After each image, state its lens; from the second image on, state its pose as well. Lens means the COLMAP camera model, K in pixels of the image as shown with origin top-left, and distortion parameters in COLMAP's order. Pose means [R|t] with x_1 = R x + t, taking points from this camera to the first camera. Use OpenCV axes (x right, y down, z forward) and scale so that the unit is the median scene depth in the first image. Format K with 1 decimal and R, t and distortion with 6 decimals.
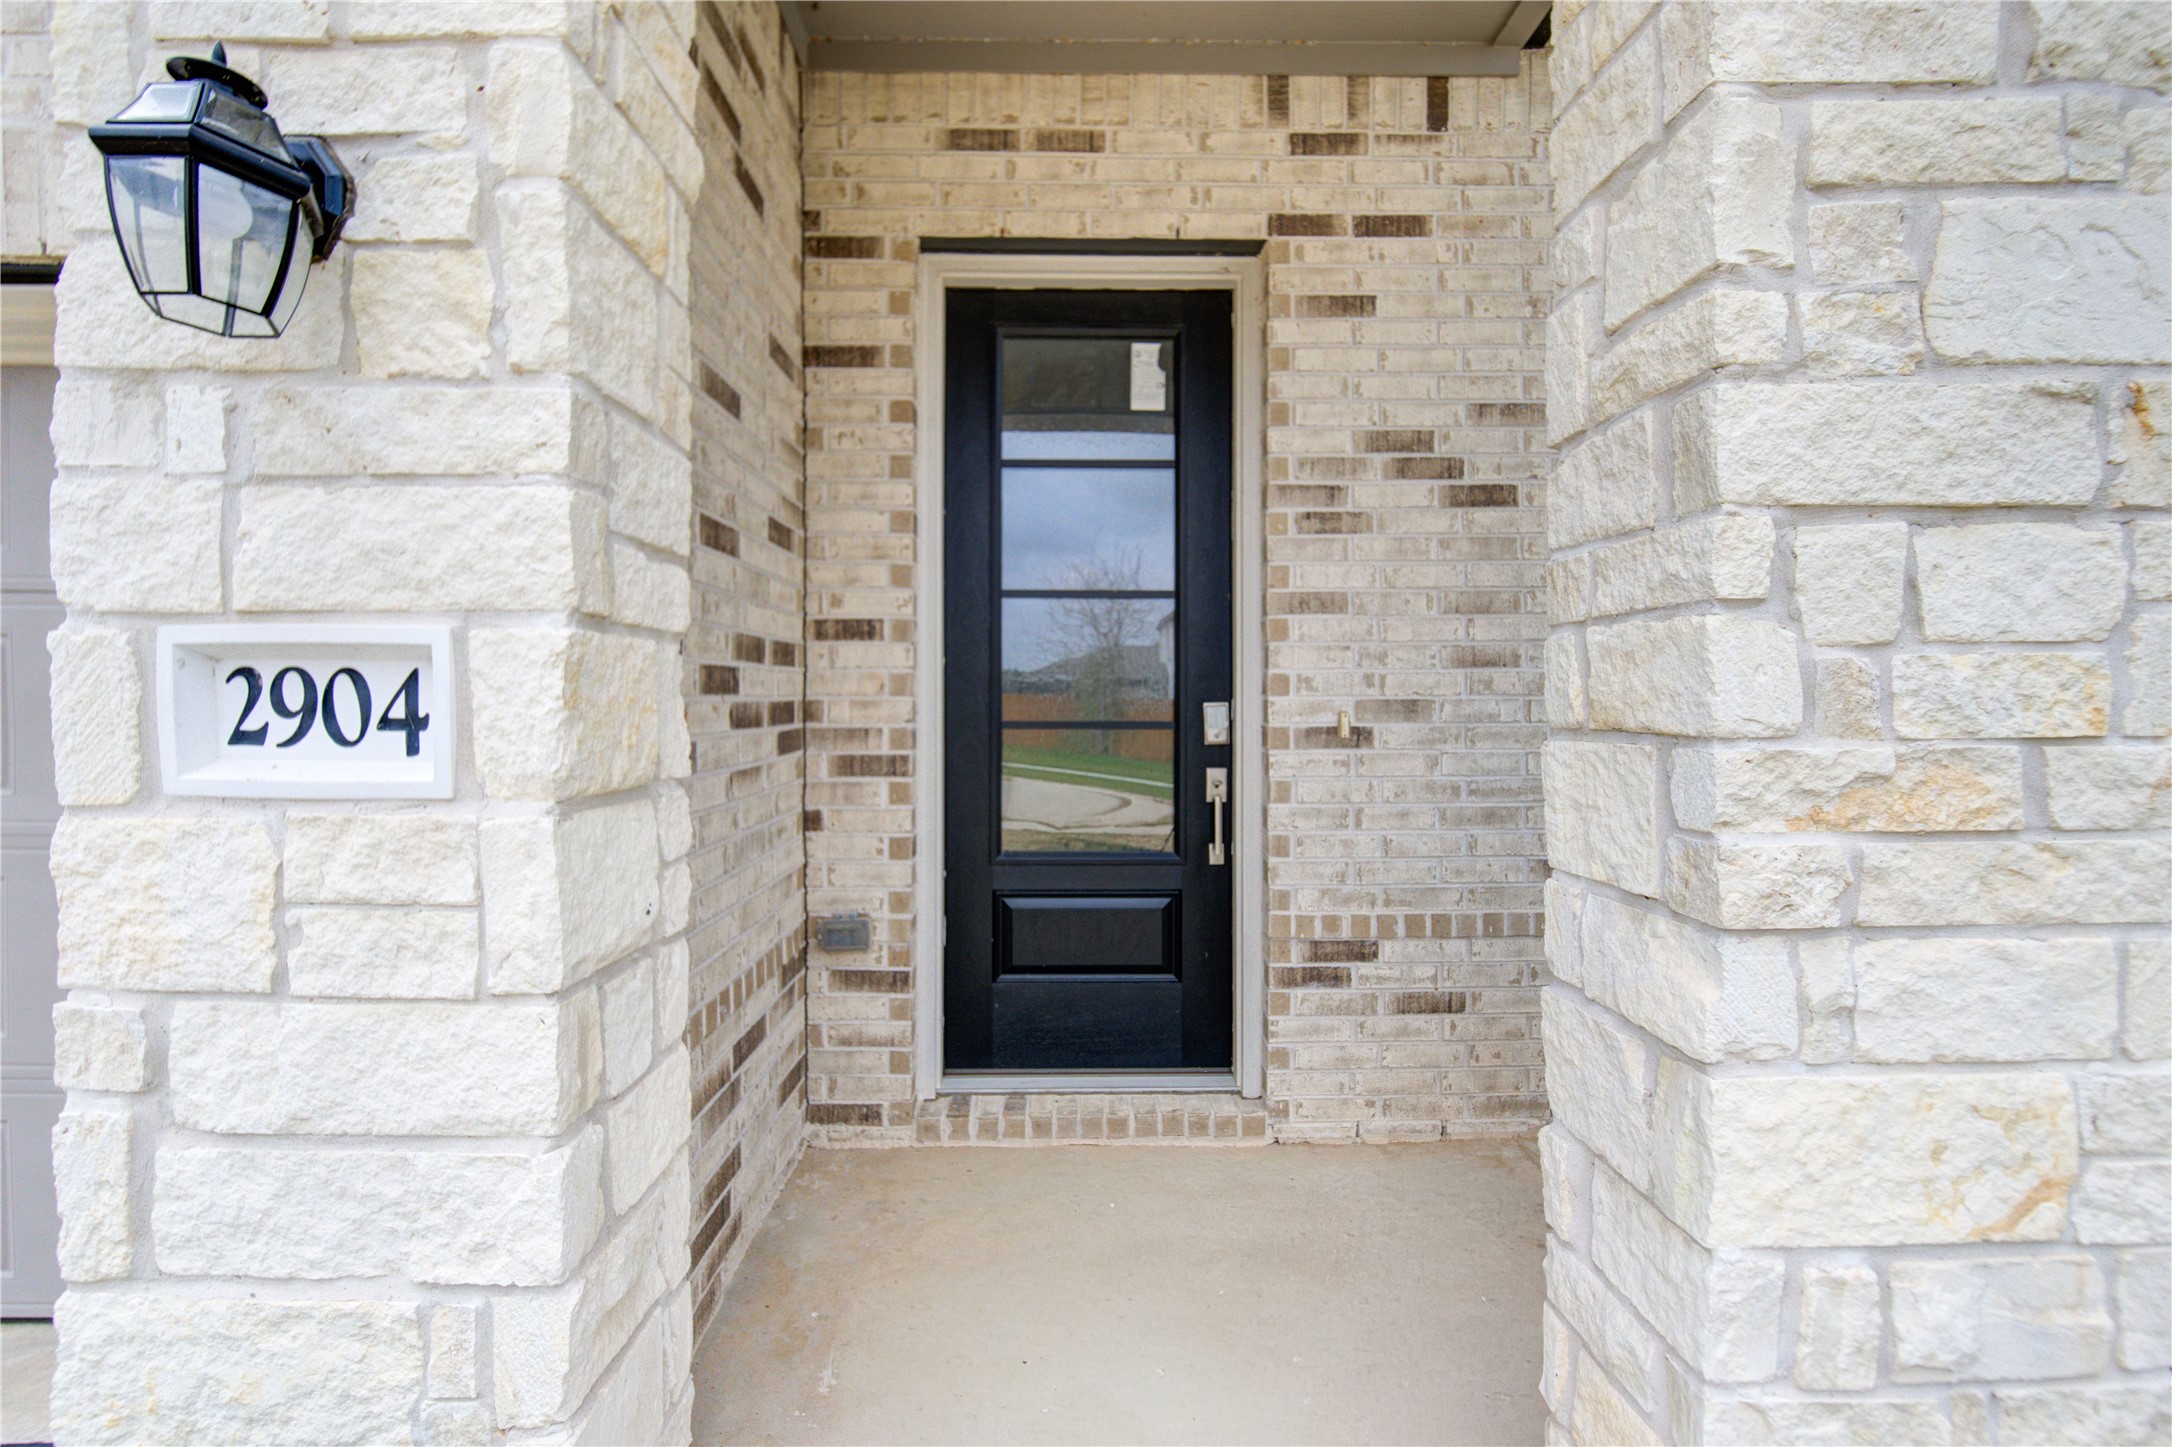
lens RADIAL K [[917.5, 0, 1086.0], [0, 917.5, 693.2], [0, 0, 1]] dist [-0.001272, -0.000740]
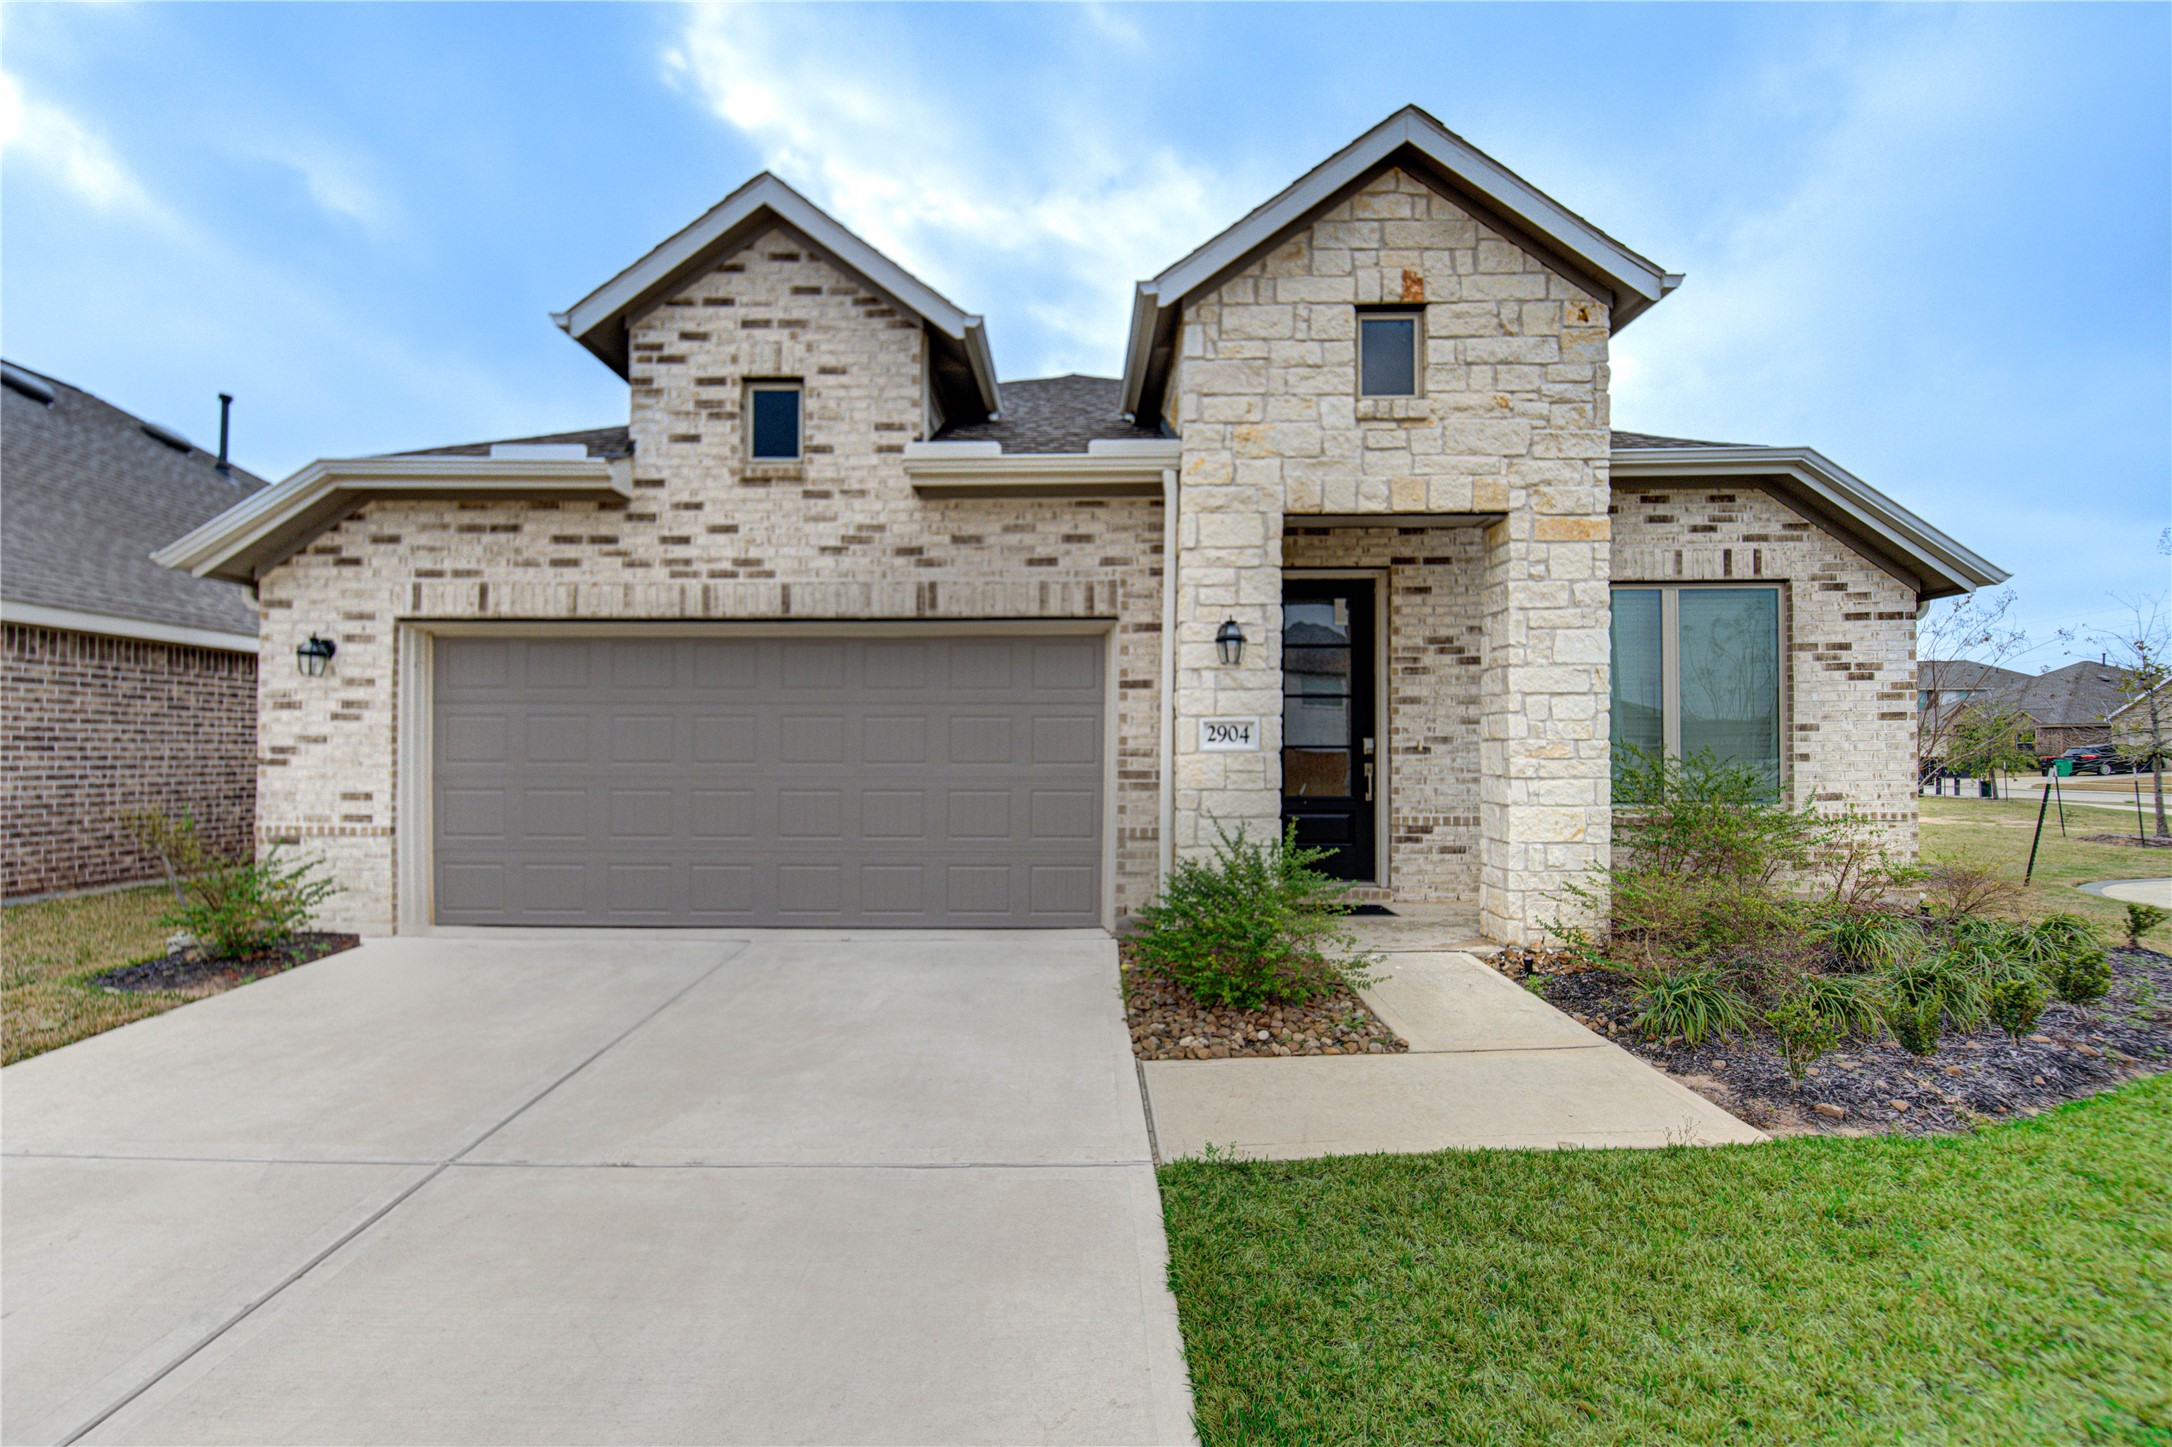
lens RADIAL K [[906.8, 0, 1066.4], [0, 906.8, 739.4], [0, 0, 1]] dist [0.000689, -0.004257]
pose [[0.998912, -0.000205, -0.046641, -0.634066], [-0.000181, 0.999966, -0.008279, 0.038439], [0.046641, 0.008278, 0.998877, -1.716013]]
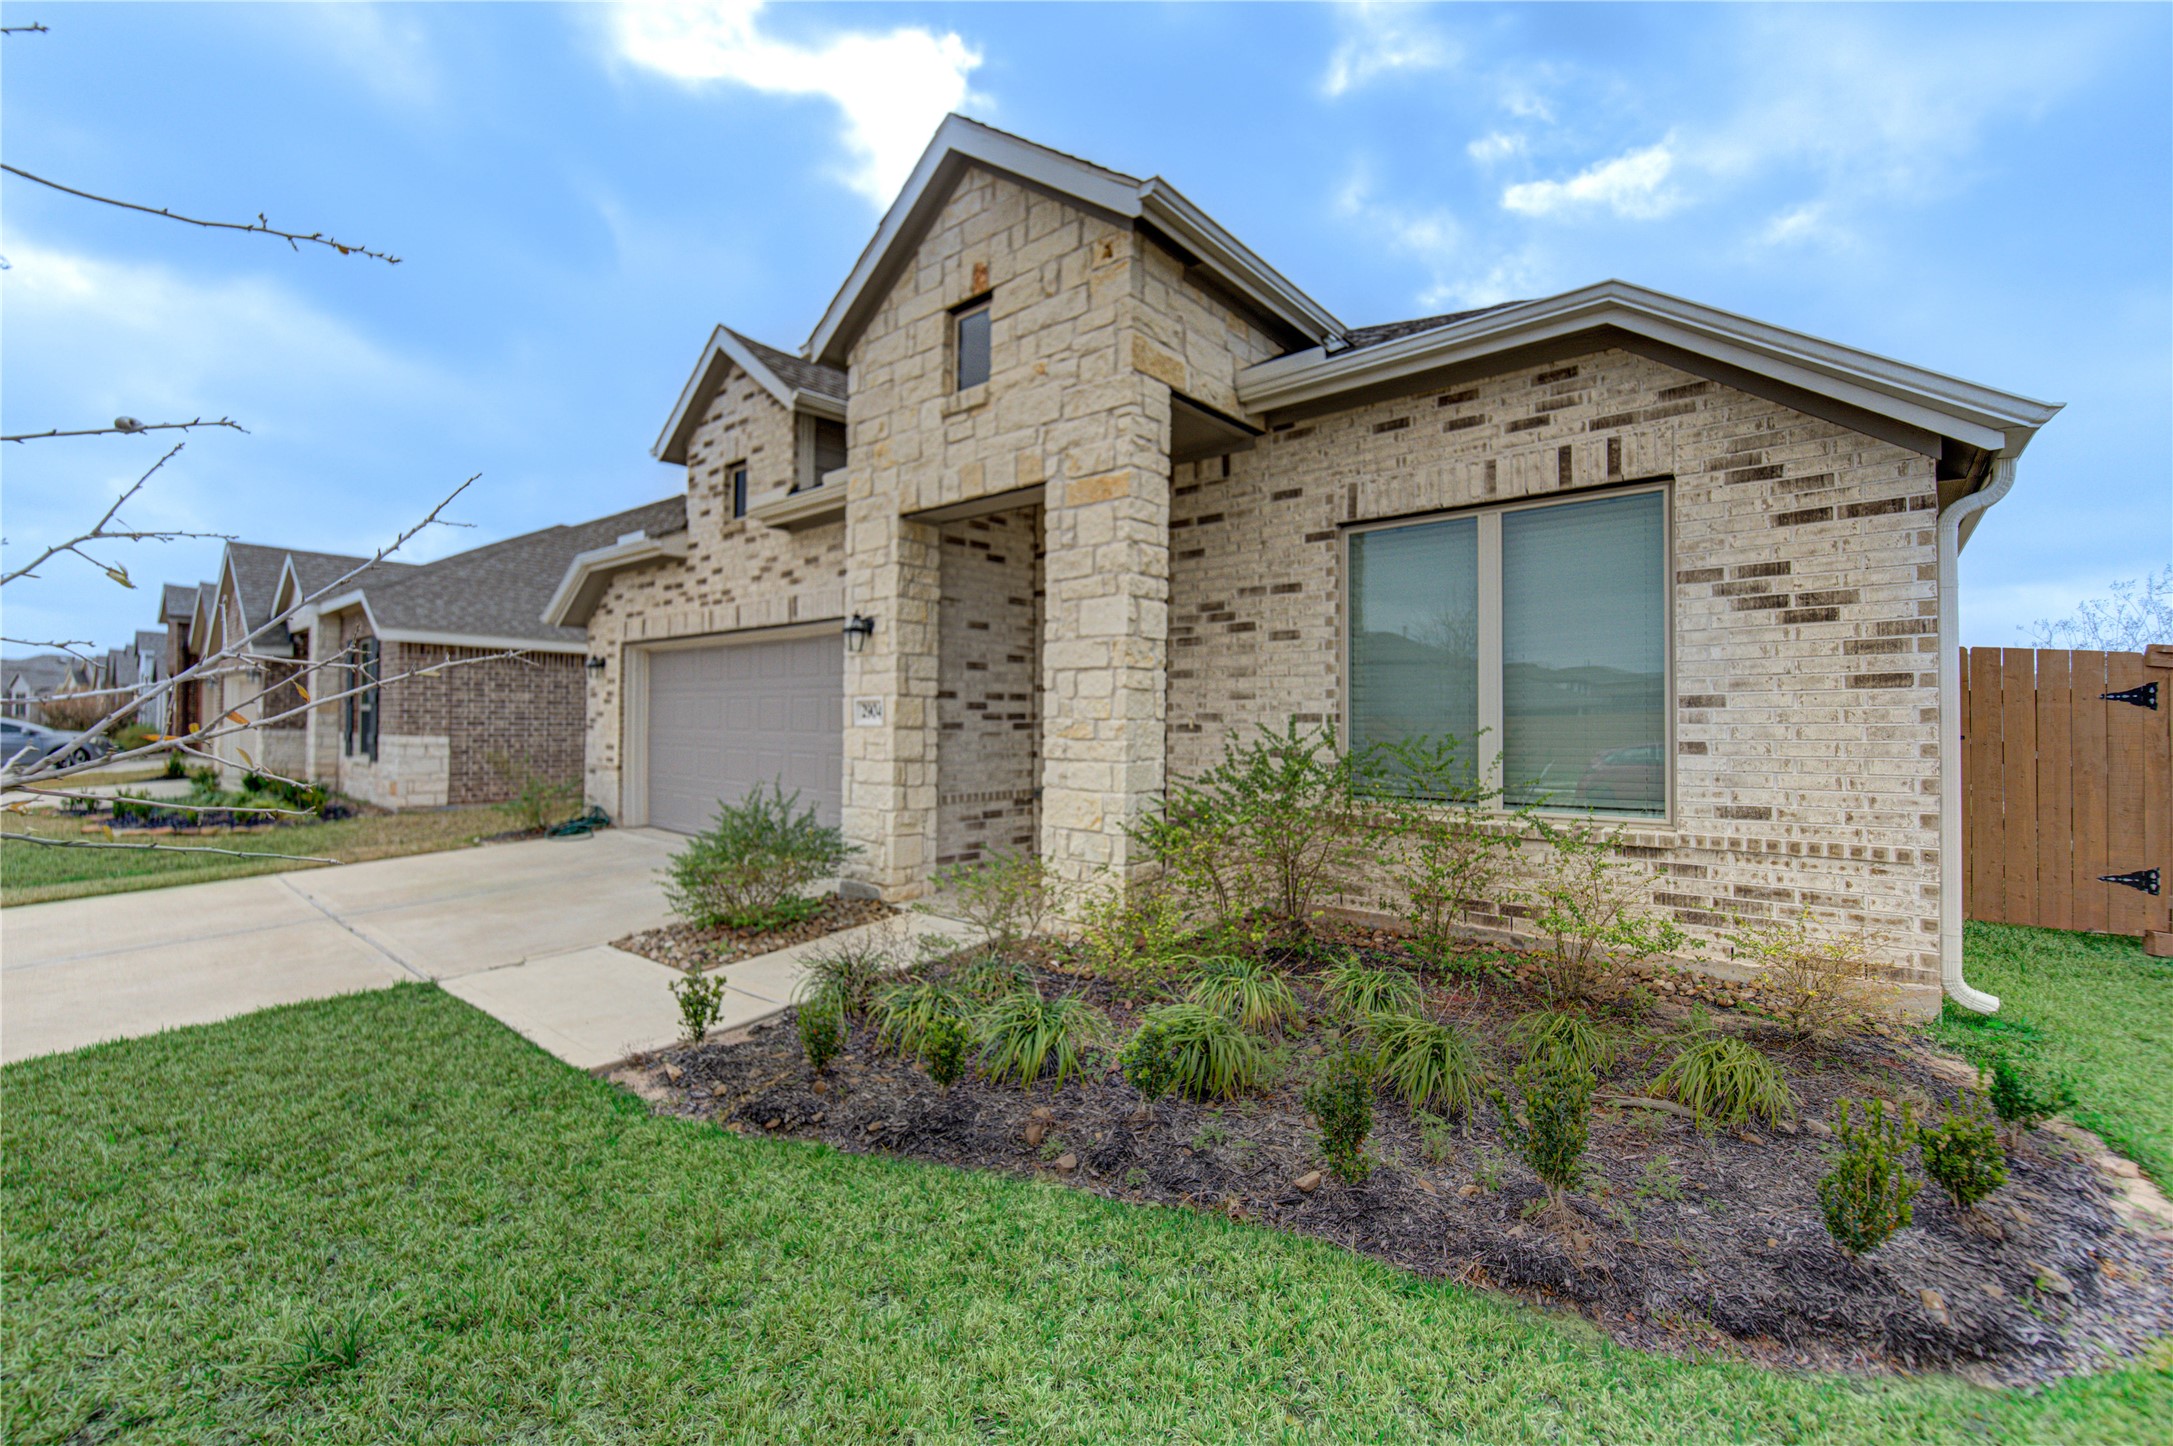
lens RADIAL K [[897.6, 0, 1078.6], [0, 897.6, 700.3], [0, 0, 1]] dist [-0.001390, -0.004243]
pose [[0.735436, -0.006451, -0.677563, 1.694150], [-0.005397, 0.999867, -0.015377, 0.011540], [0.677572, 0.014966, 0.735304, -0.987183]]
